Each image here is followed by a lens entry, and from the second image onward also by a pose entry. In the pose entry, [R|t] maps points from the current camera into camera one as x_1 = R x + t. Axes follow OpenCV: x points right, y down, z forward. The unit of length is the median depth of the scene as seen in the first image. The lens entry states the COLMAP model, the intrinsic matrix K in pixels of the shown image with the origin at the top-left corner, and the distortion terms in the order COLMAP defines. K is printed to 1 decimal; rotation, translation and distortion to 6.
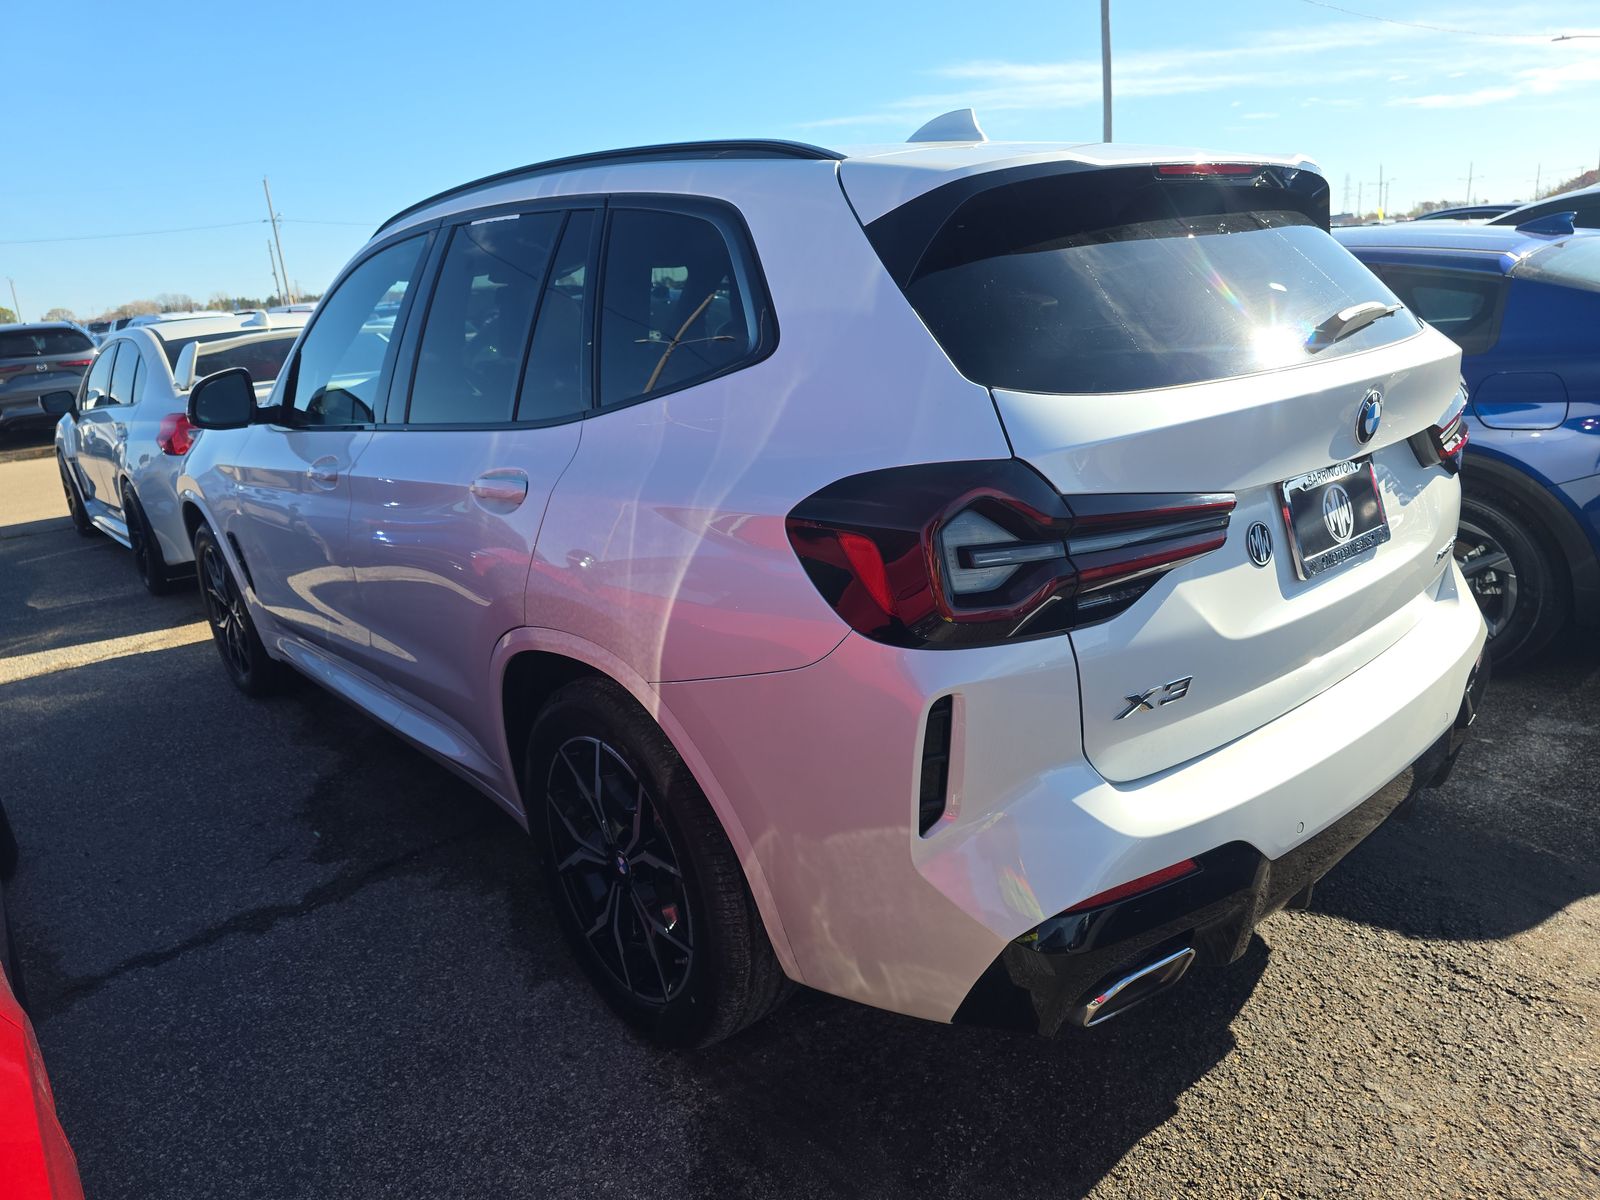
lens RADIAL K [[1078.8, 0, 800.5], [0, 1078.8, 598.6], [0, 0, 1]] dist [0.029897, -0.001173]
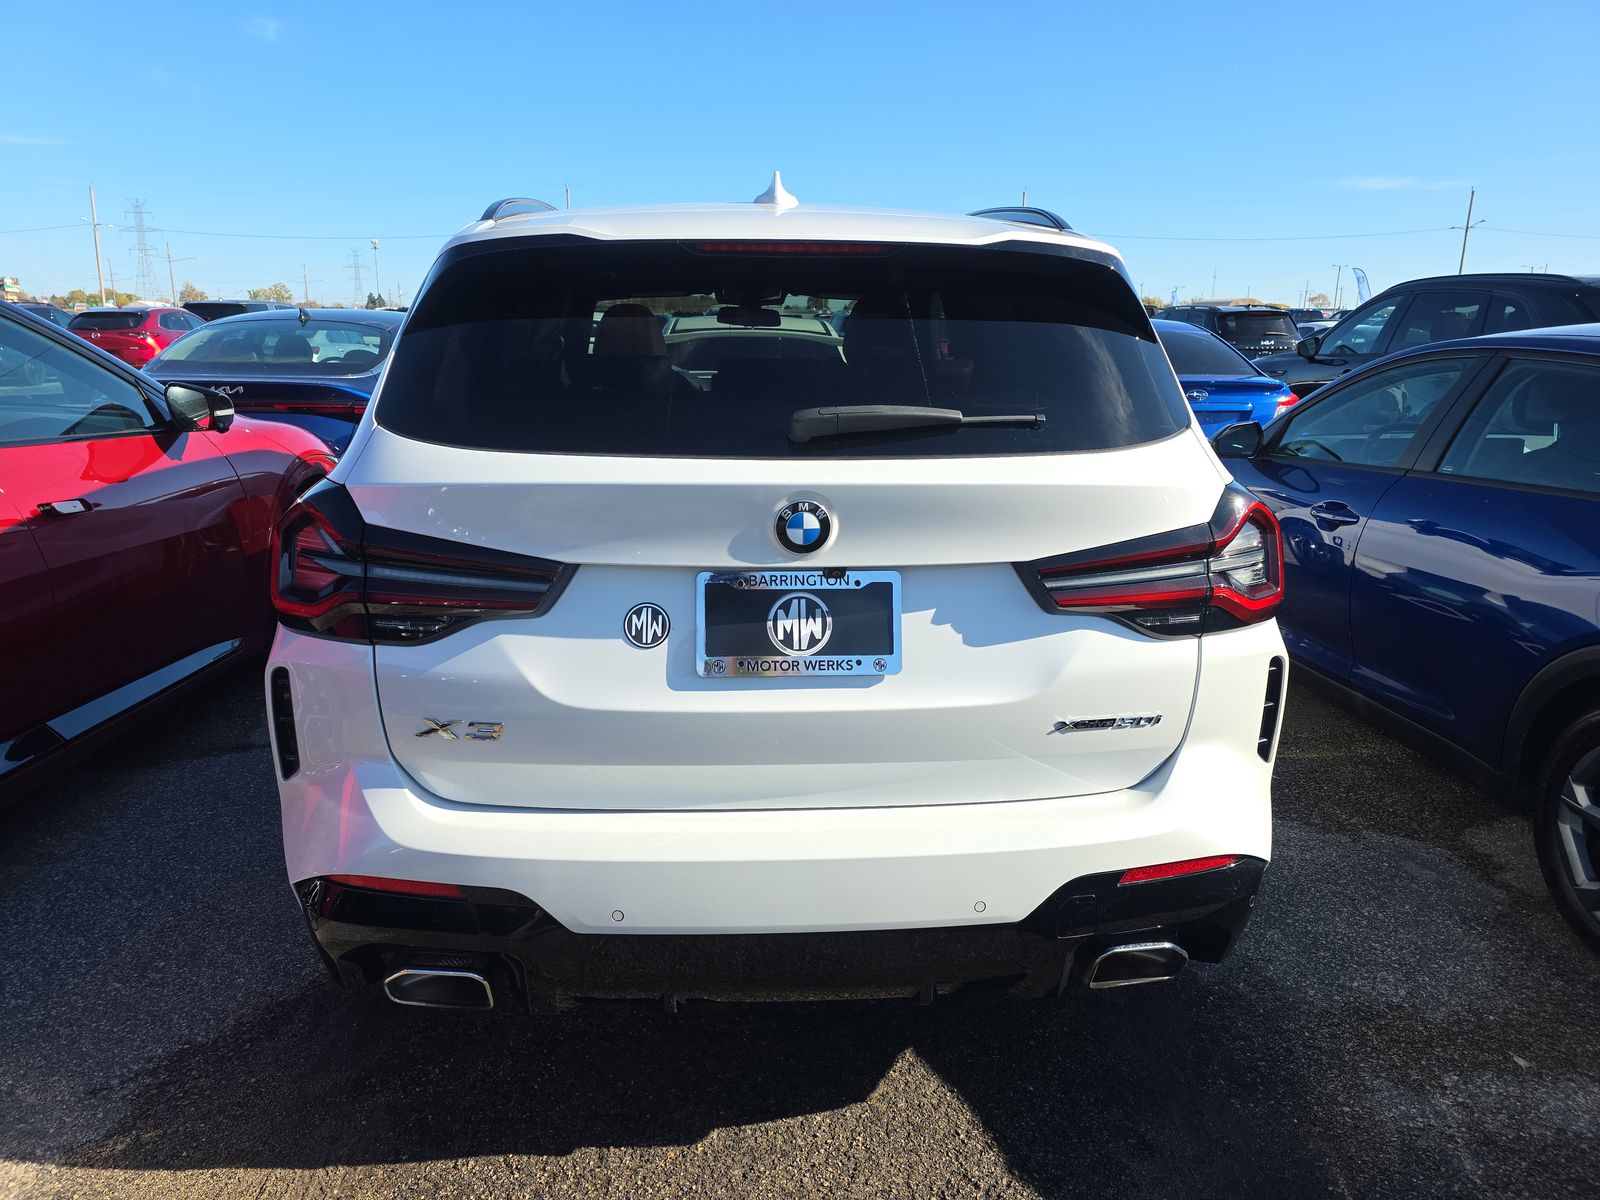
lens RADIAL K [[1078.8, 0, 800.9], [0, 1078.8, 598.8], [0, 0, 1]] dist [0.029897, -0.001173]
pose [[0.794718, 0.227528, -0.562720, 1.009264], [-0.233952, 0.970275, 0.061911, -0.156697], [0.560080, 0.082448, 0.824326, 0.245656]]
